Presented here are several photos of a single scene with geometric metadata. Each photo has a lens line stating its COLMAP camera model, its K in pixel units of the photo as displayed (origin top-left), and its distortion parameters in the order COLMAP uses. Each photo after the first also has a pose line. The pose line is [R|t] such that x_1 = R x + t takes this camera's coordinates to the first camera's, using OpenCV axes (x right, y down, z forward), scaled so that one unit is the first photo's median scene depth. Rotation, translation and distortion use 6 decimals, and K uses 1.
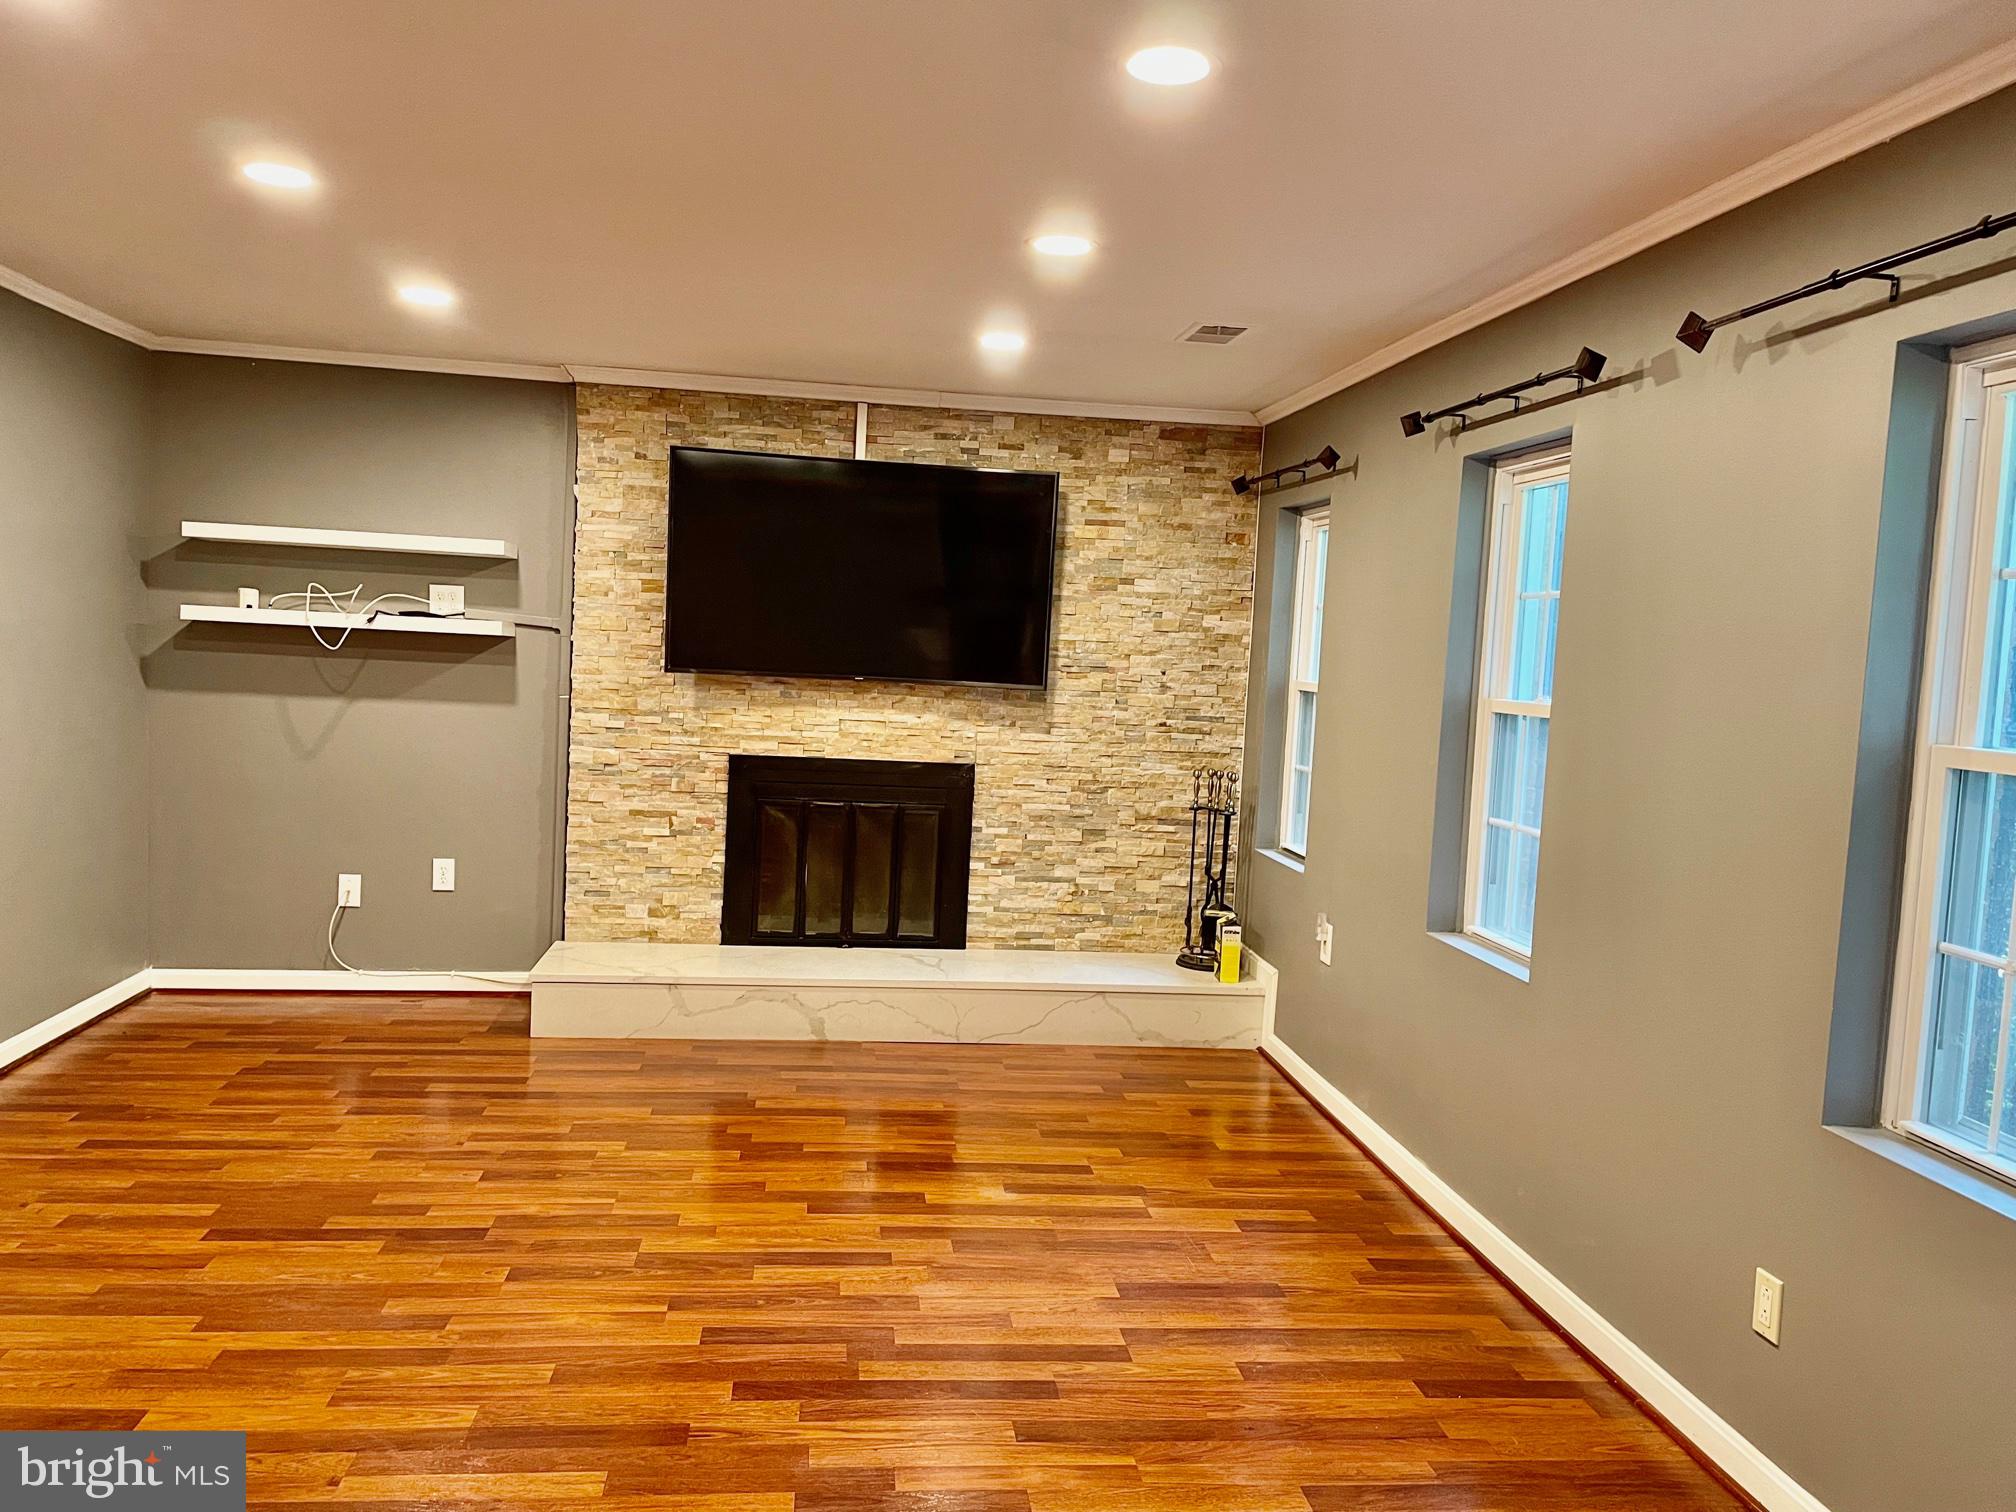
lens RADIAL K [[1549.9, 0, 1002.7], [0, 1549.9, 765.0], [0, 0, 1]] dist [0.122109, -0.190592]
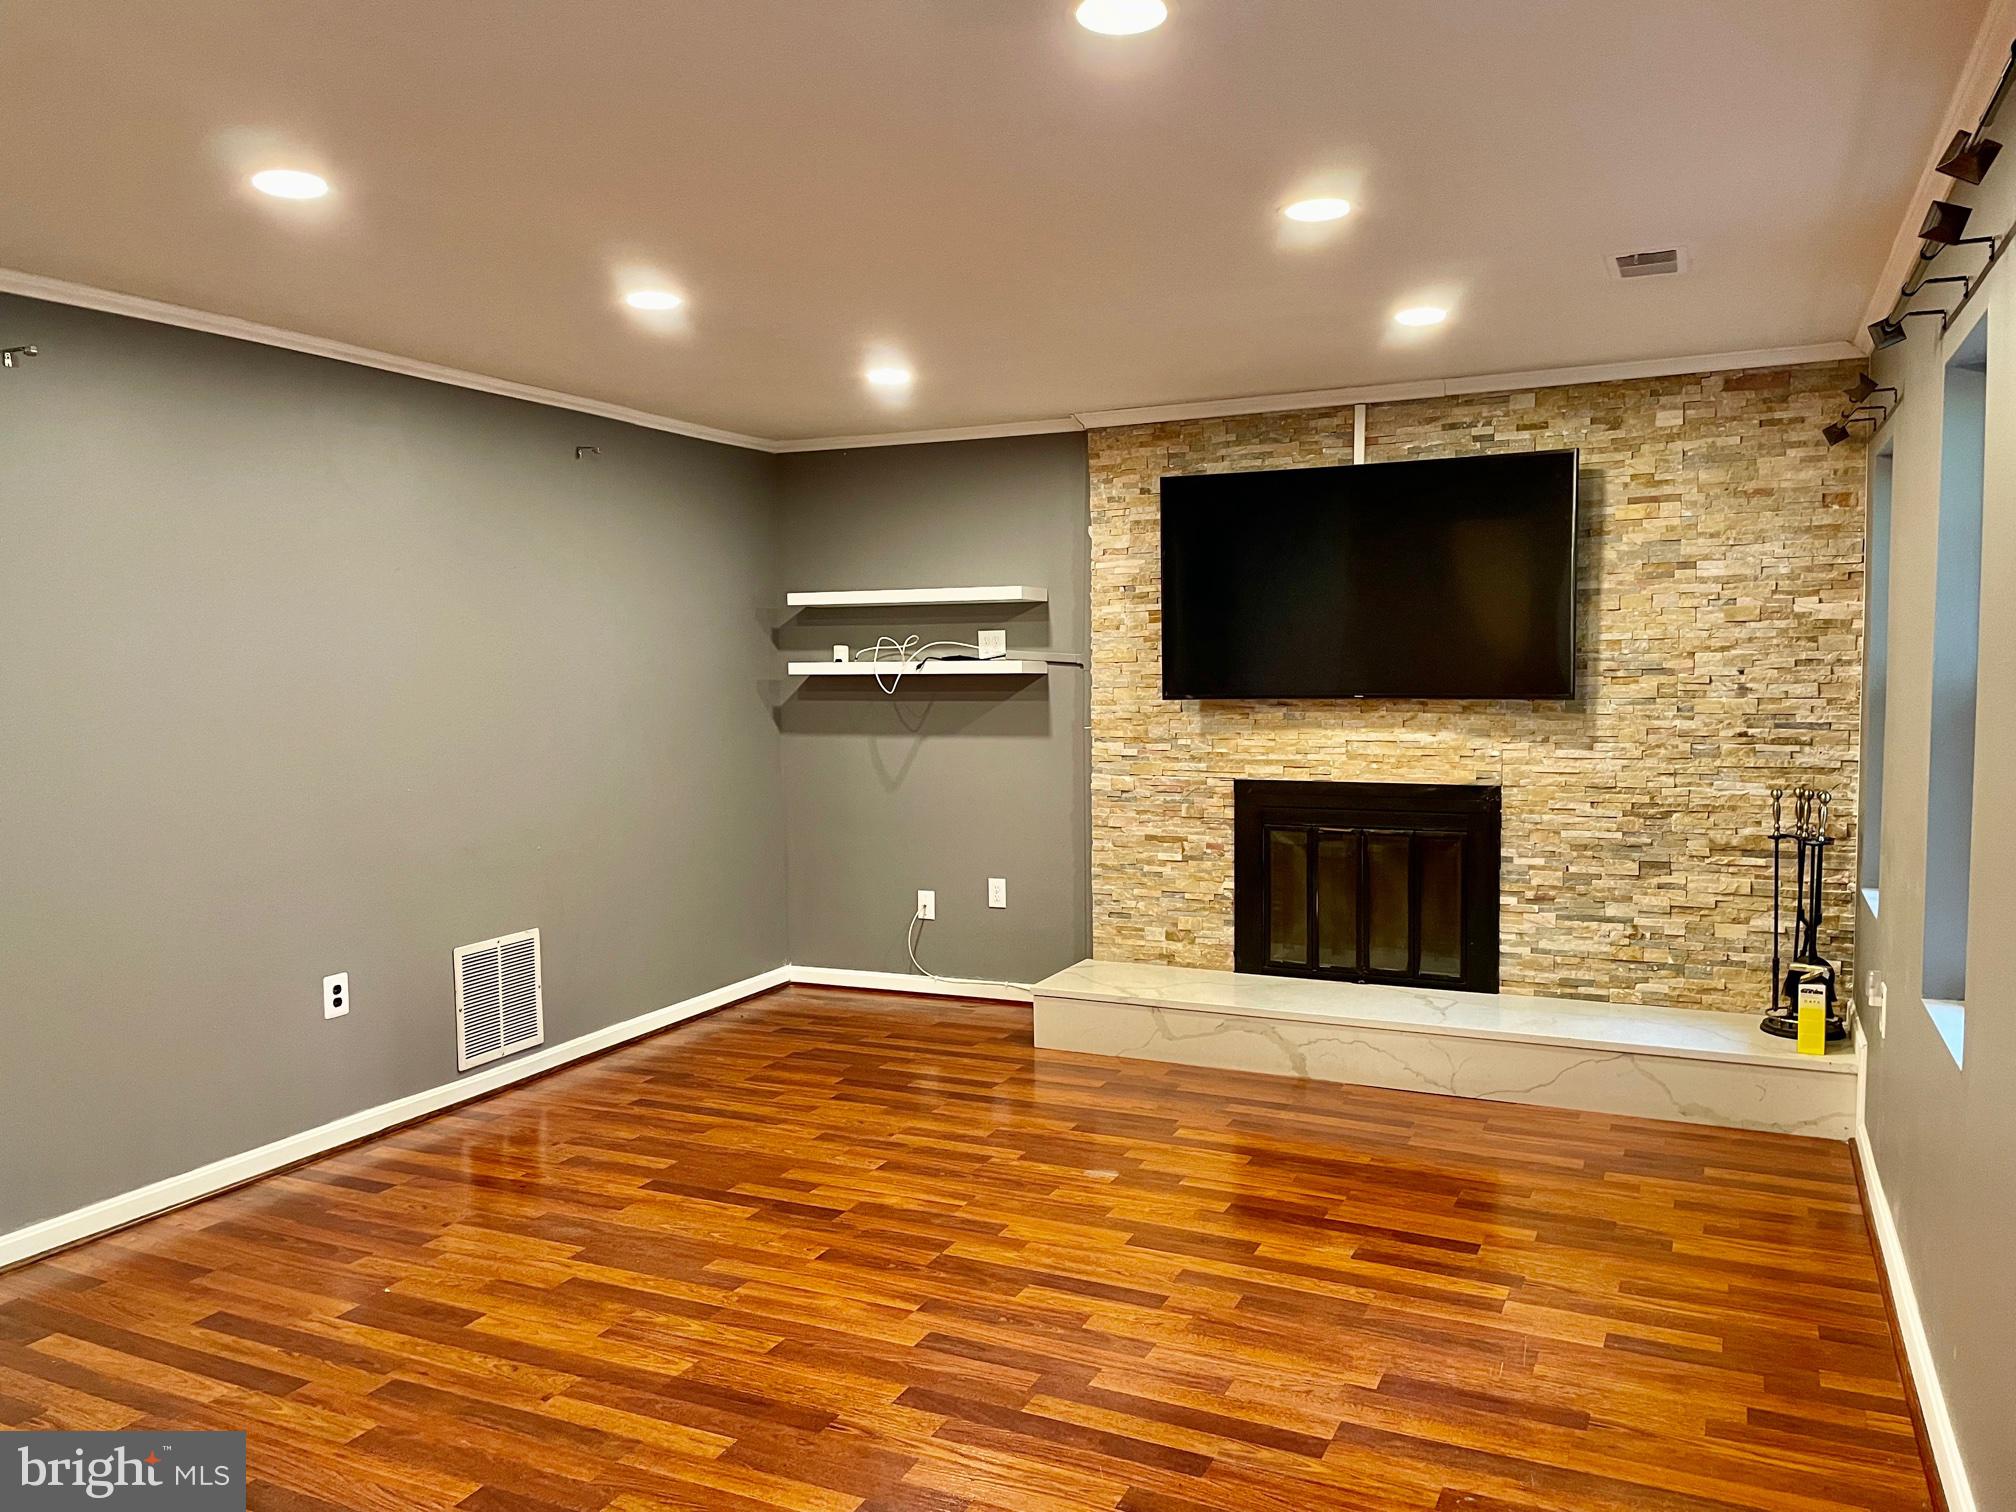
lens RADIAL K [[1549.9, 0, 1002.7], [0, 1549.9, 765.0], [0, 0, 1]] dist [0.122109, -0.190592]
pose [[0.837522, -0.022052, -0.545959, 0.239171], [0.009920, 0.999634, -0.025158, 0.007385], [0.546314, 0.015655, 0.837434, 0.091063]]
